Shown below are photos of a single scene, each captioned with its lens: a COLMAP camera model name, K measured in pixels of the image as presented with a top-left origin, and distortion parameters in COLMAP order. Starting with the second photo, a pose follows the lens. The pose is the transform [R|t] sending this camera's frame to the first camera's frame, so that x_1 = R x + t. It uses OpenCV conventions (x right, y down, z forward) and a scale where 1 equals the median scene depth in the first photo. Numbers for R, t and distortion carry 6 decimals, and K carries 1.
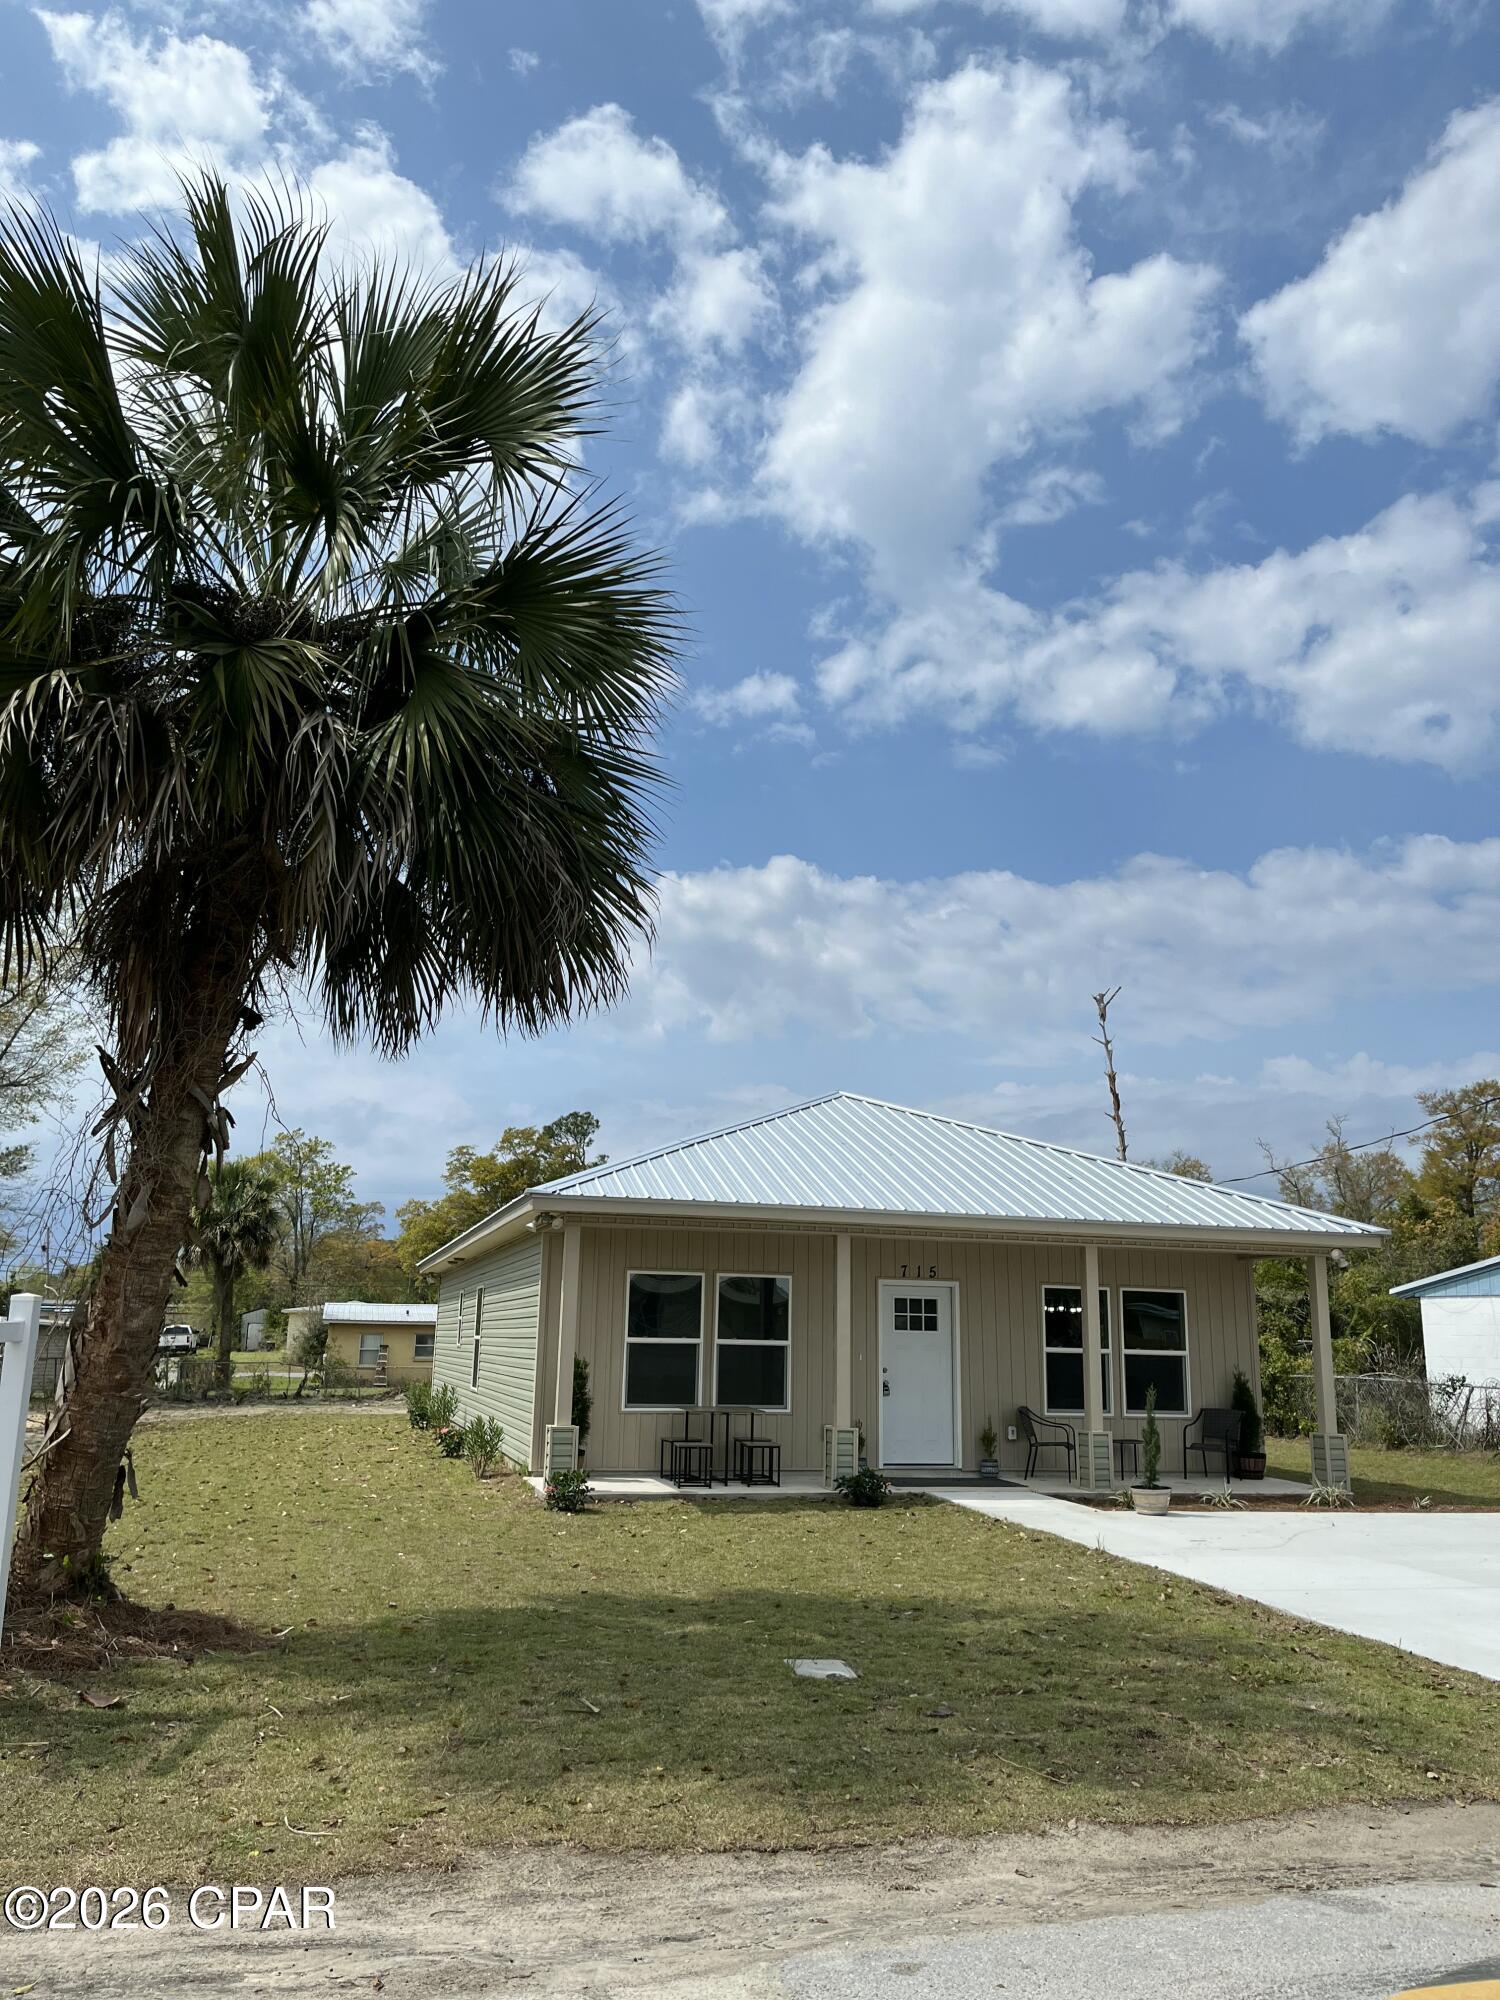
lens RADIAL K [[1524.1, 0, 740.5], [0, 1524.1, 994.0], [0, 0, 1]] dist [0.054759, -0.039142]
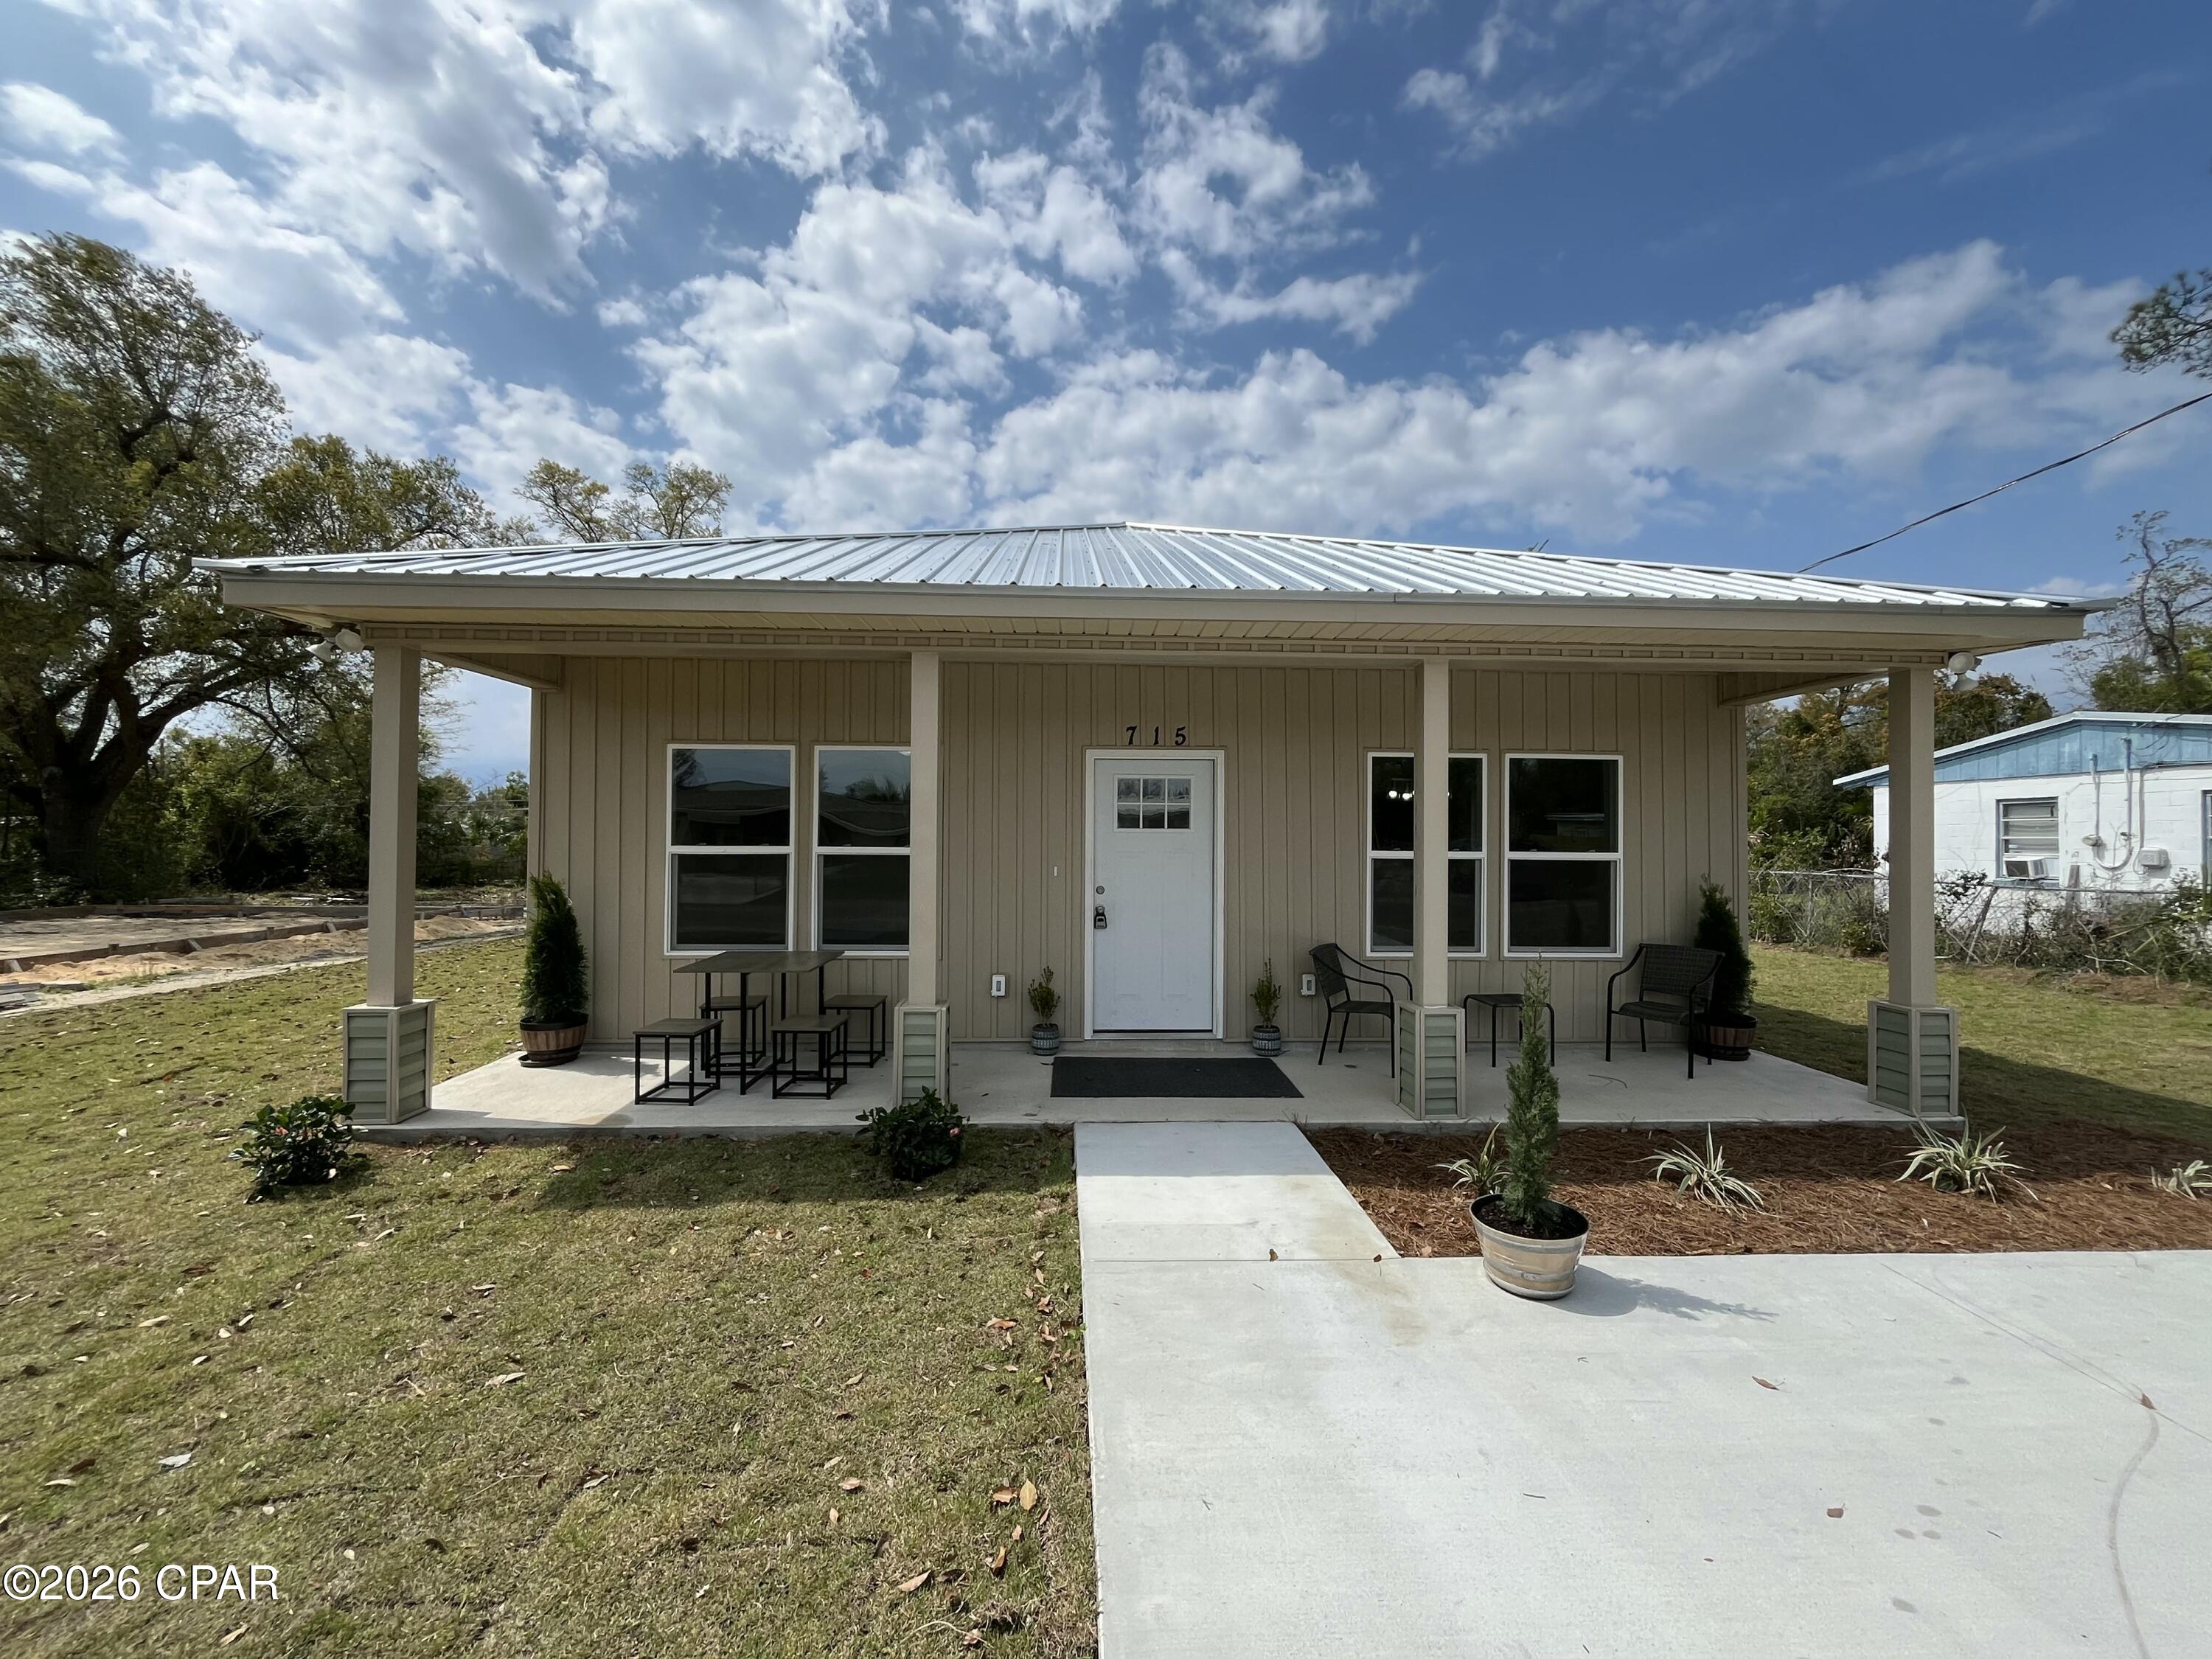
lens RADIAL K [[891.2, 0, 1113.7], [0, 891.2, 837.0], [0, 0, 1]] dist [0.002738, -0.000036]
pose [[0.974604, -0.017191, -0.223274, 0.181357], [0.063122, 0.977709, 0.200253, 0.149002], [0.214855, -0.209261, 0.953964, 0.646448]]
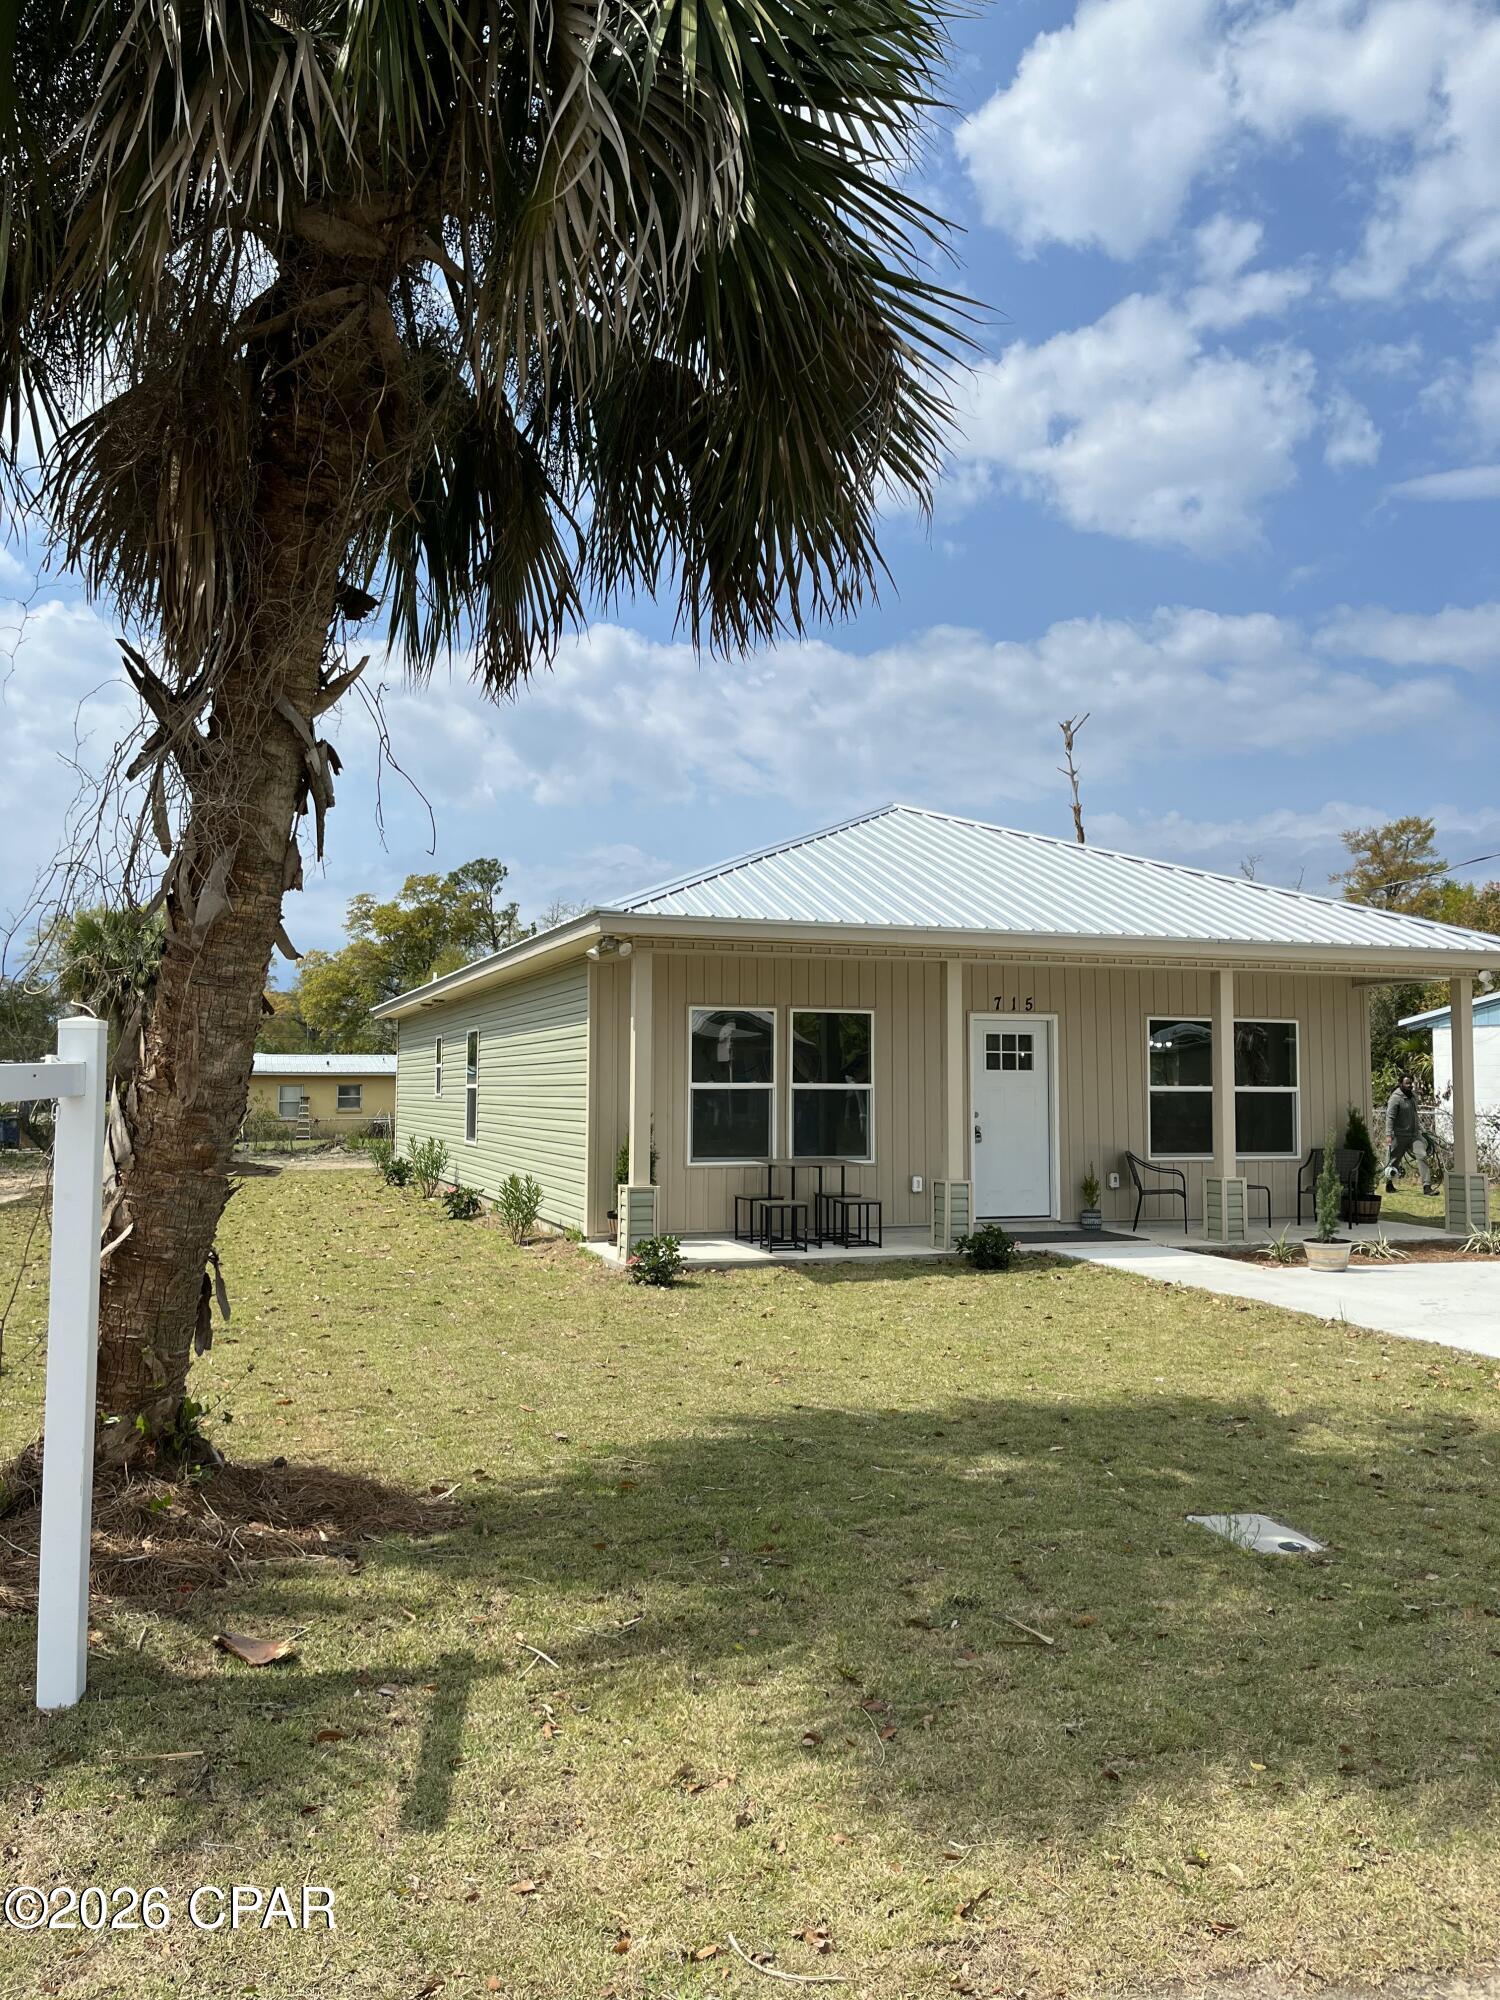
lens RADIAL K [[1524.1, 0, 745.7], [0, 1524.1, 997.1], [0, 0, 1]] dist [0.054759, -0.039142]
pose [[0.997024, -0.012168, 0.076121, -0.101654], [-0.000482, 0.986459, 0.164007, 0.036106], [-0.077086, -0.163555, 0.983518, 0.161187]]
